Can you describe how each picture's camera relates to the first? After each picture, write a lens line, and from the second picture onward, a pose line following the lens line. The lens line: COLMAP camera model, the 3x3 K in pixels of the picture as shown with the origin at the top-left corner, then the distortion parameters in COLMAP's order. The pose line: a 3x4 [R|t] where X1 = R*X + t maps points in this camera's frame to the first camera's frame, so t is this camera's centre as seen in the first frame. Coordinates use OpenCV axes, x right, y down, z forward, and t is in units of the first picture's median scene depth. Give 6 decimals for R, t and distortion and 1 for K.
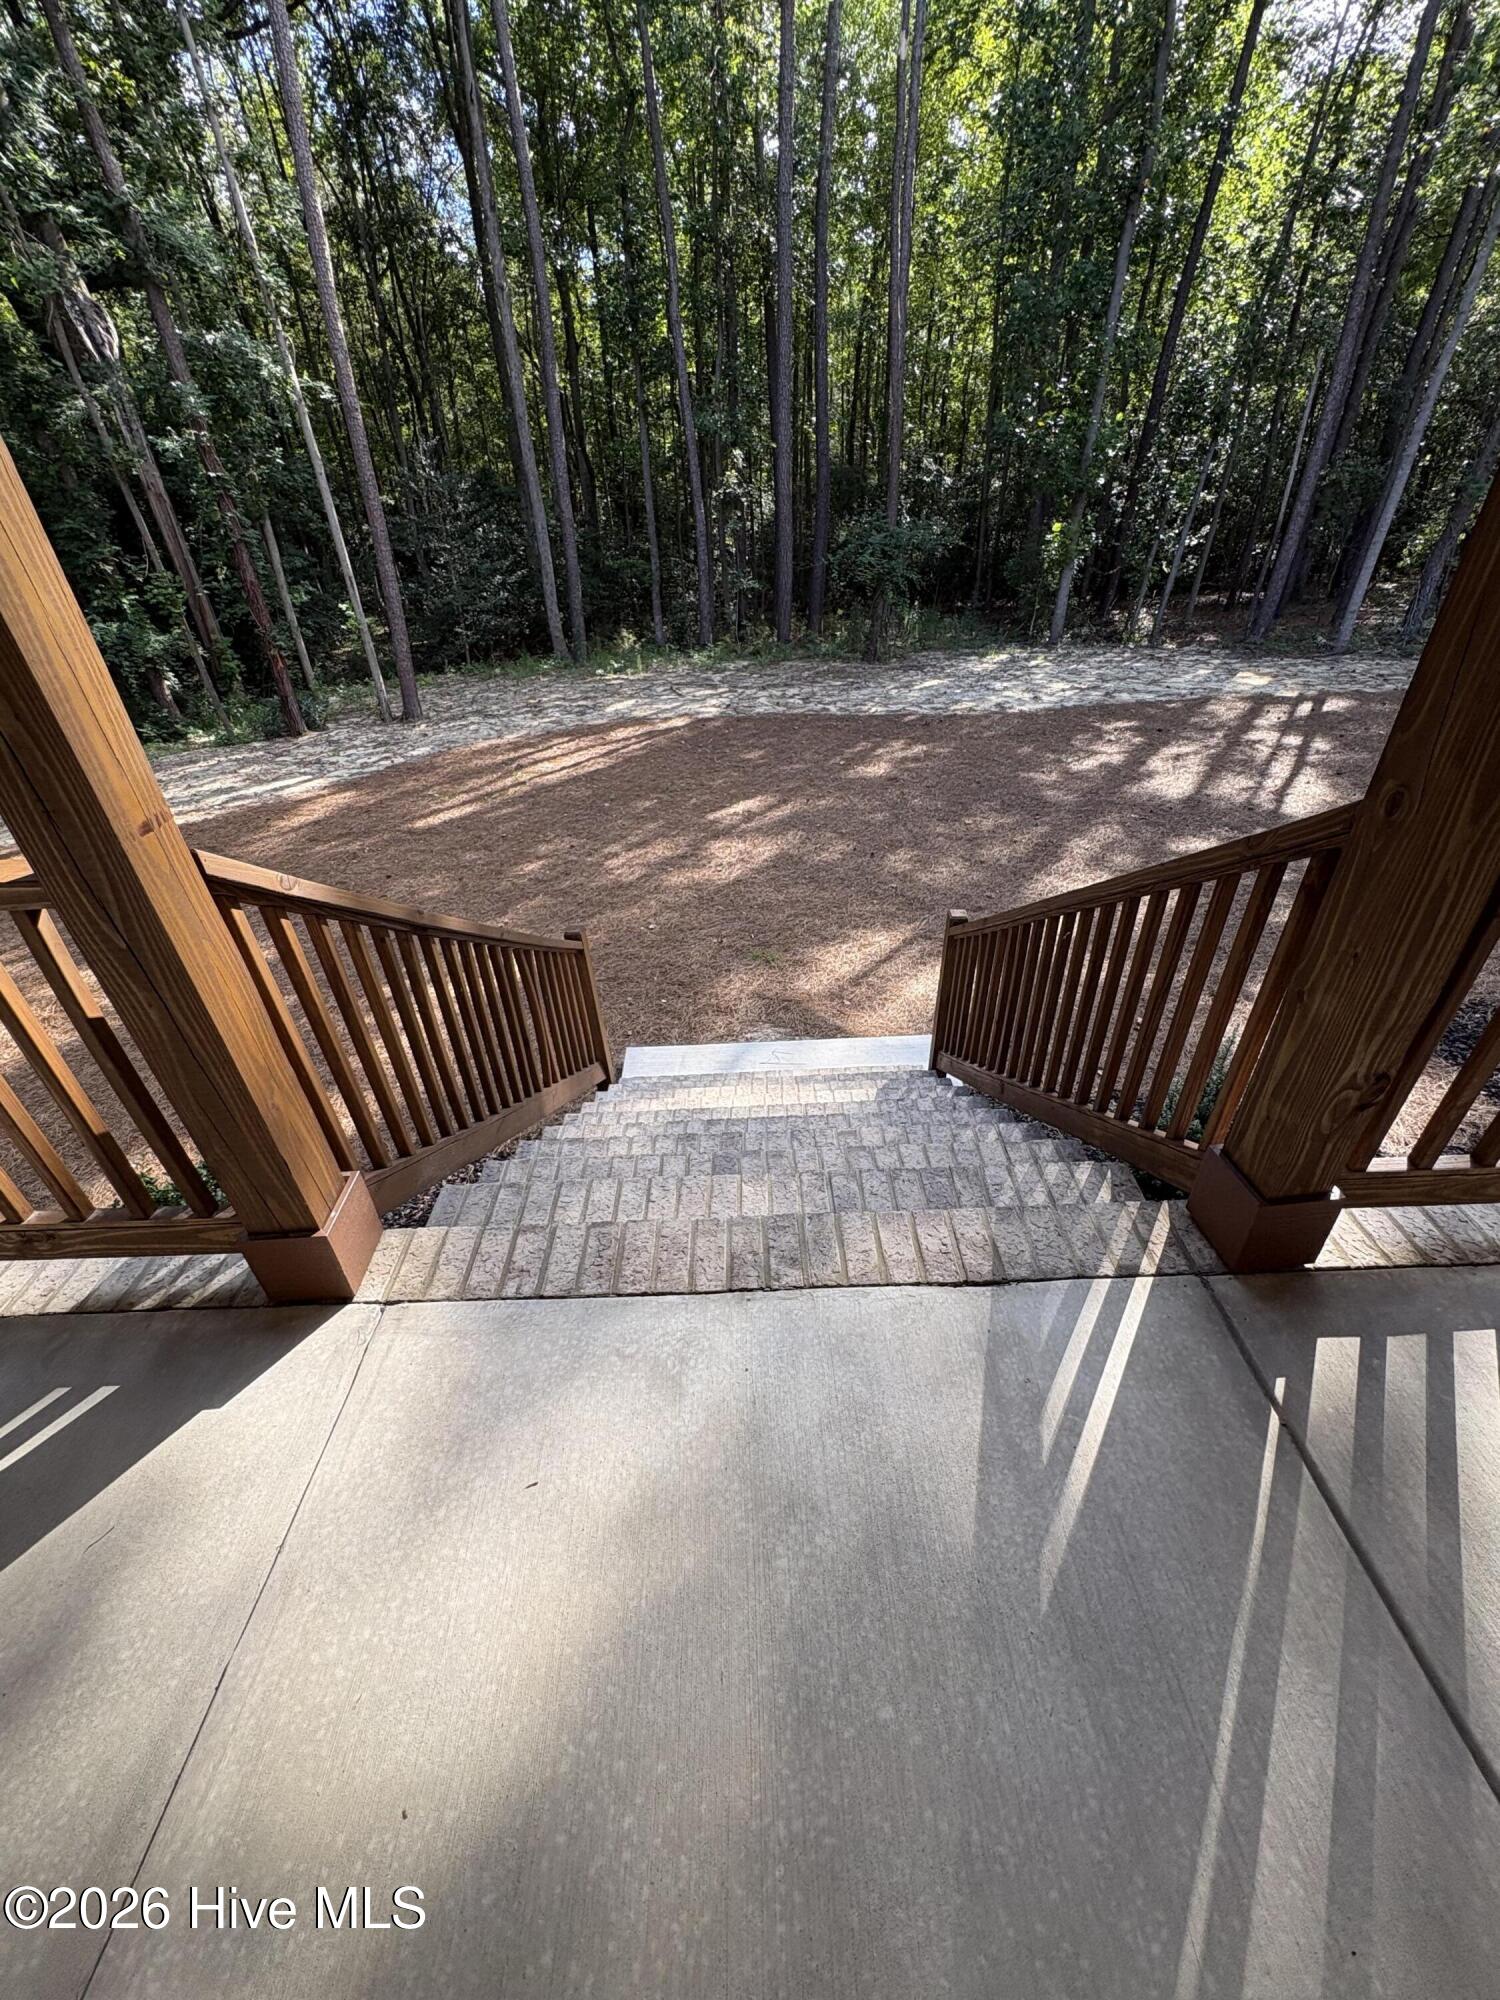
lens RADIAL K [[803.1, 0, 746.8], [0, 803.1, 1001.6], [0, 0, 1]] dist [-0.000147, 0.000787]
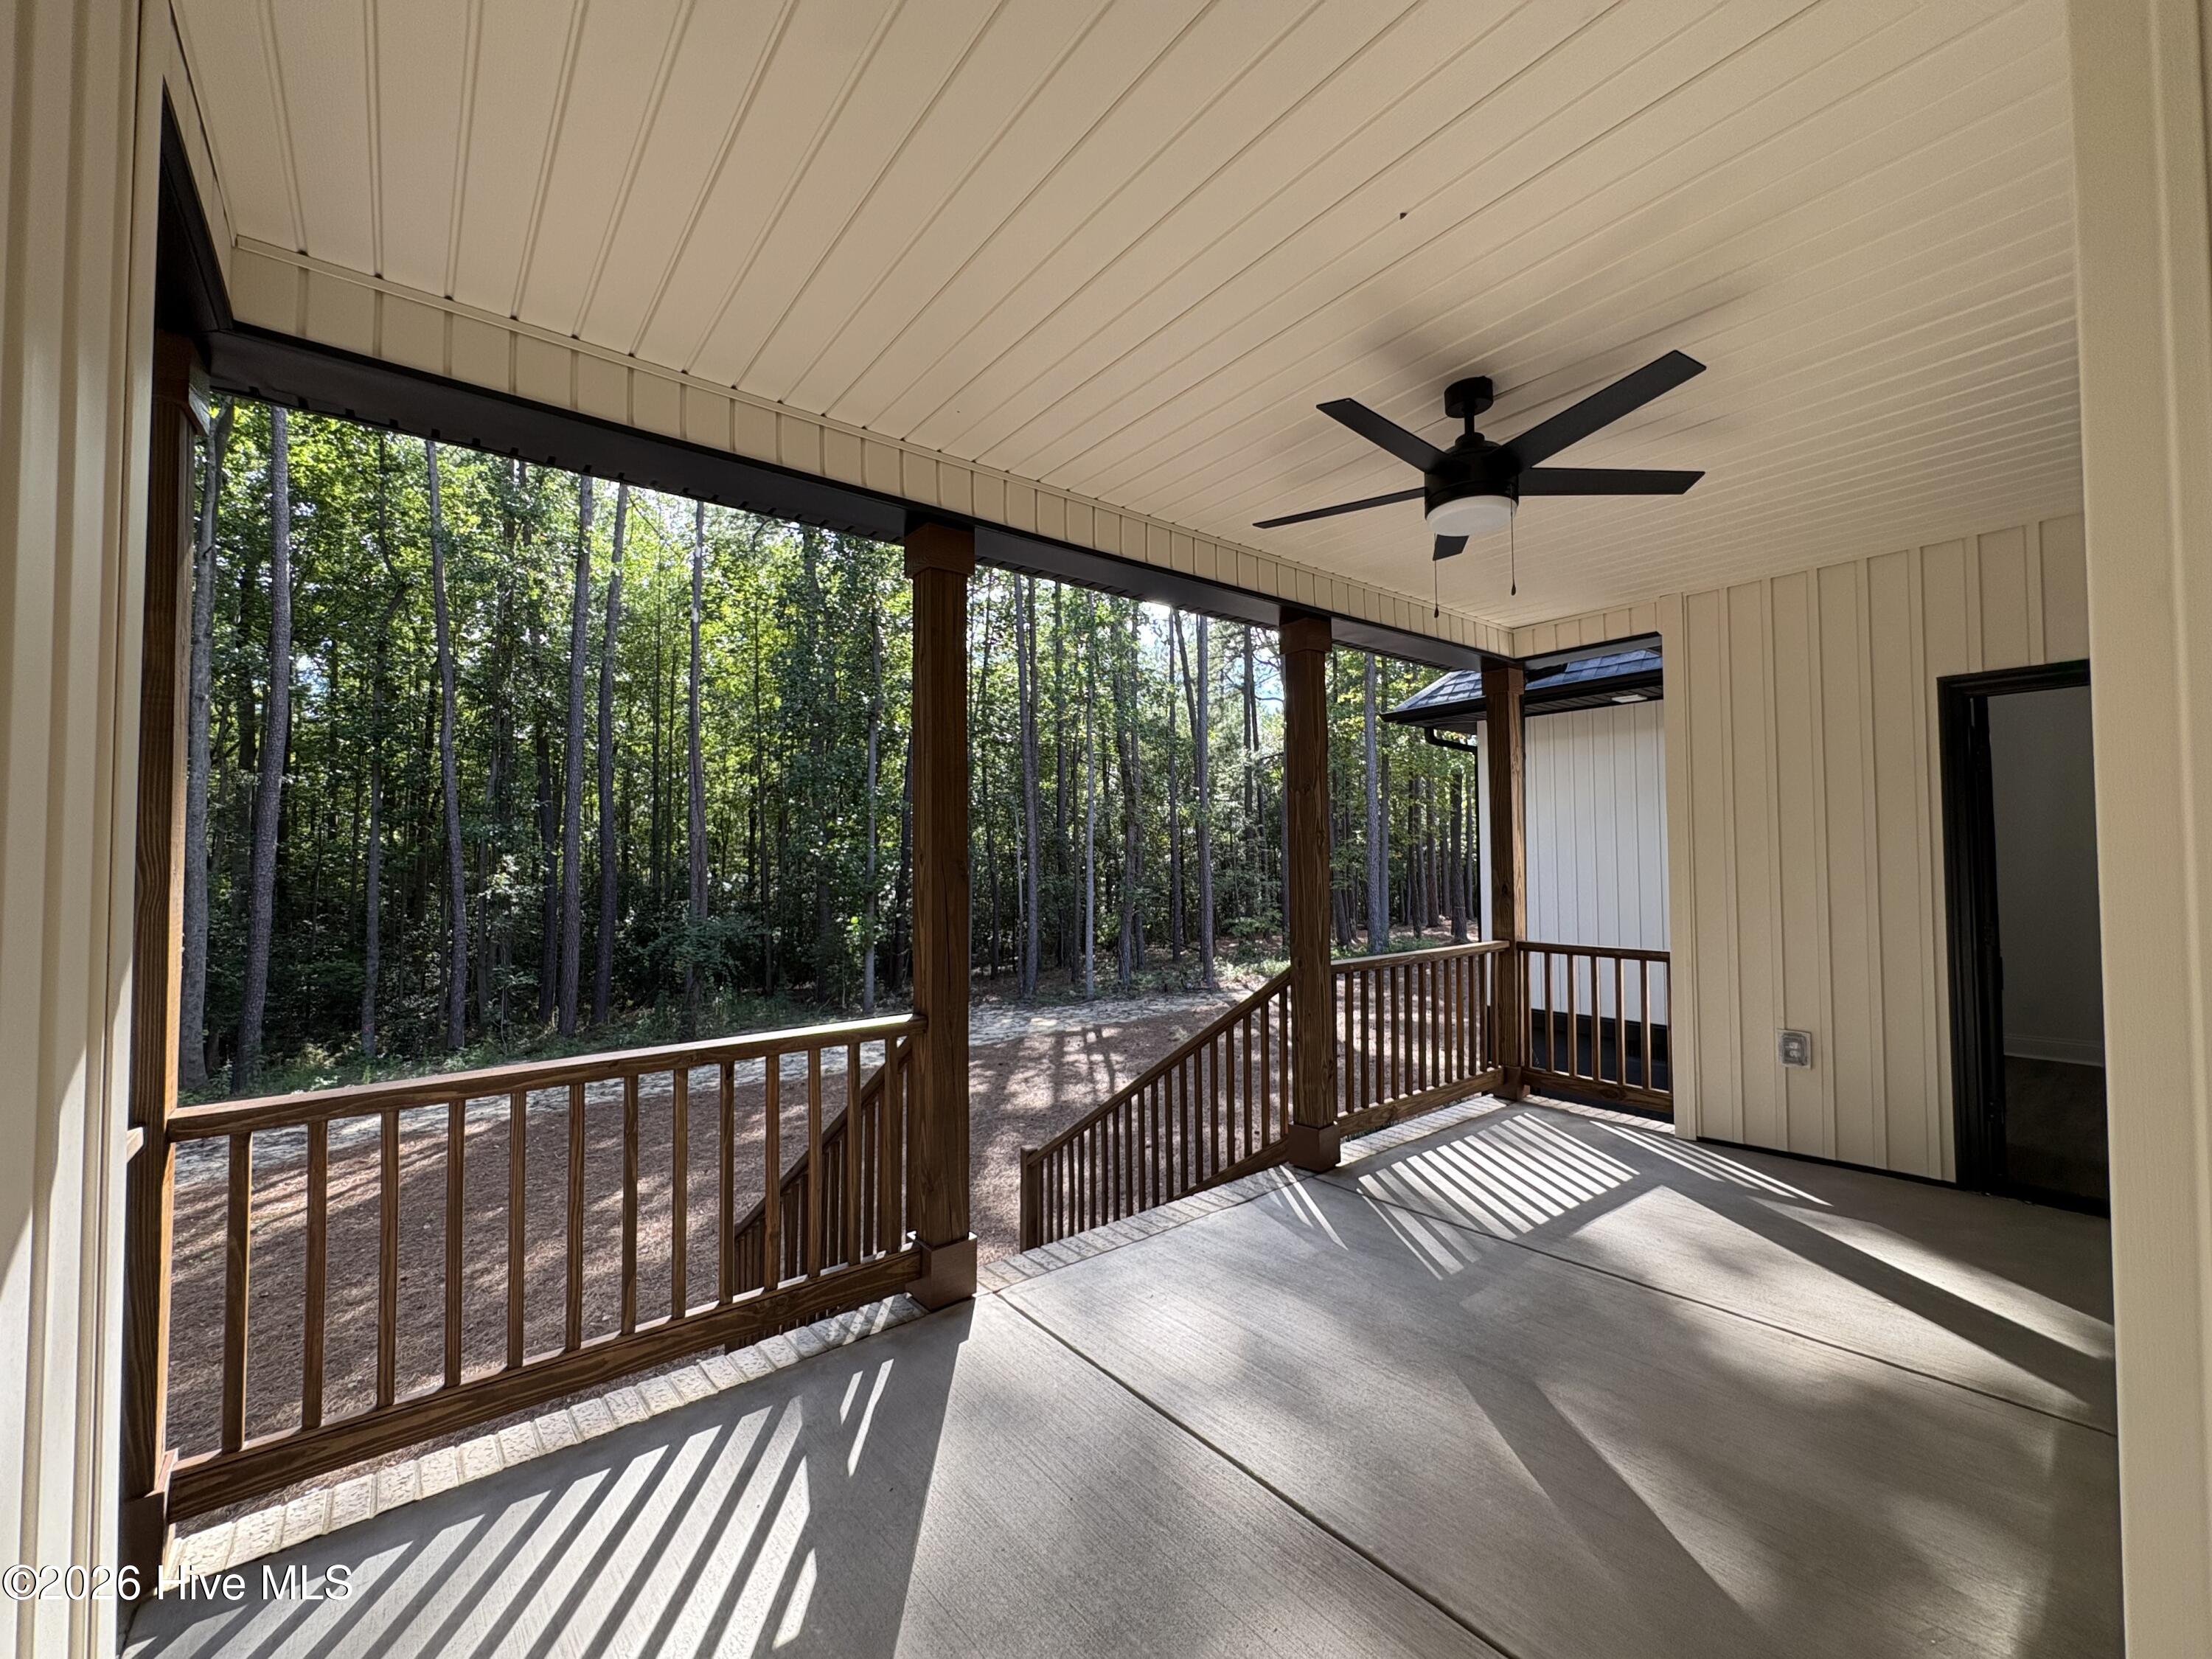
lens RADIAL K [[888.2, 0, 1107.6], [0, 888.2, 827.9], [0, 0, 1]] dist [-0.000147, 0.000787]
pose [[0.790376, 0.051521, 0.610452, -0.173461], [0.324925, 0.809500, -0.489013, 0.069461], [-0.519355, 0.584855, 0.623069, -0.097812]]
